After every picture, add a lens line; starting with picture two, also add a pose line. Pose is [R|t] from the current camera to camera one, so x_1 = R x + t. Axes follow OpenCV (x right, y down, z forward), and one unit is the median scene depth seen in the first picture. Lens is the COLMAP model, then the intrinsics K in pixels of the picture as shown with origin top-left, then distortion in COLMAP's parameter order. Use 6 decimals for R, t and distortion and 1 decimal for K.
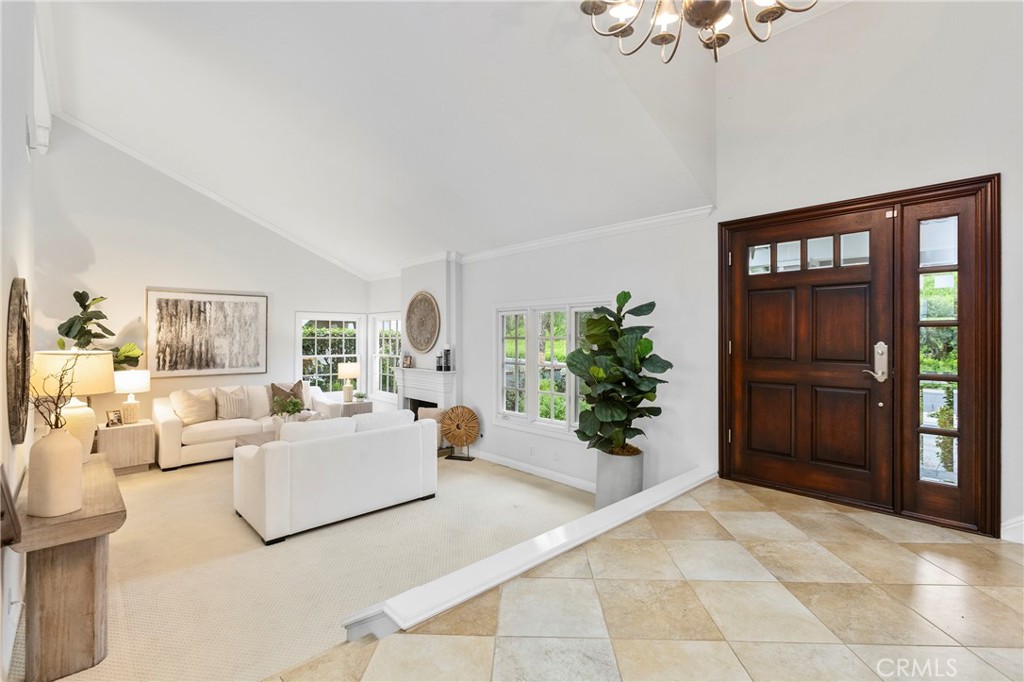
lens RADIAL K [[457.4, 0, 511.9], [0, 457.4, 332.5], [0, 0, 1]] dist [0.002708, 0.001452]
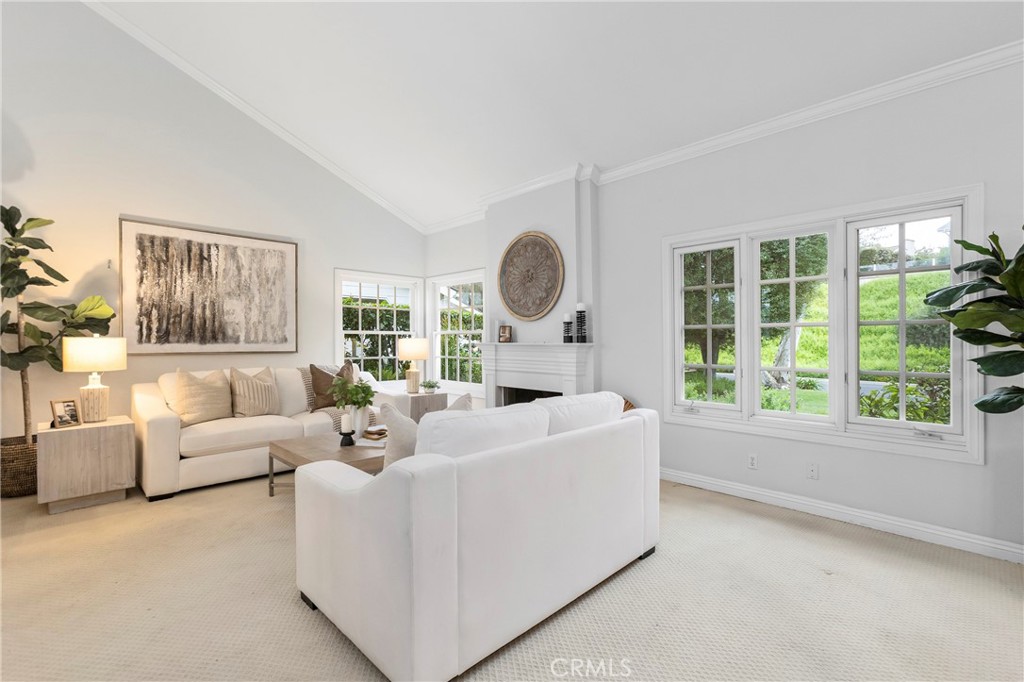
lens RADIAL K [[457.4, 0, 514.2], [0, 457.4, 344.6], [0, 0, 1]] dist [0.002708, 0.001452]
pose [[0.999690, 0.000294, 0.024894, -0.250104], [-0.000730, 0.999846, 0.017521, 0.072504], [-0.024885, -0.017534, 0.999537, 0.327552]]
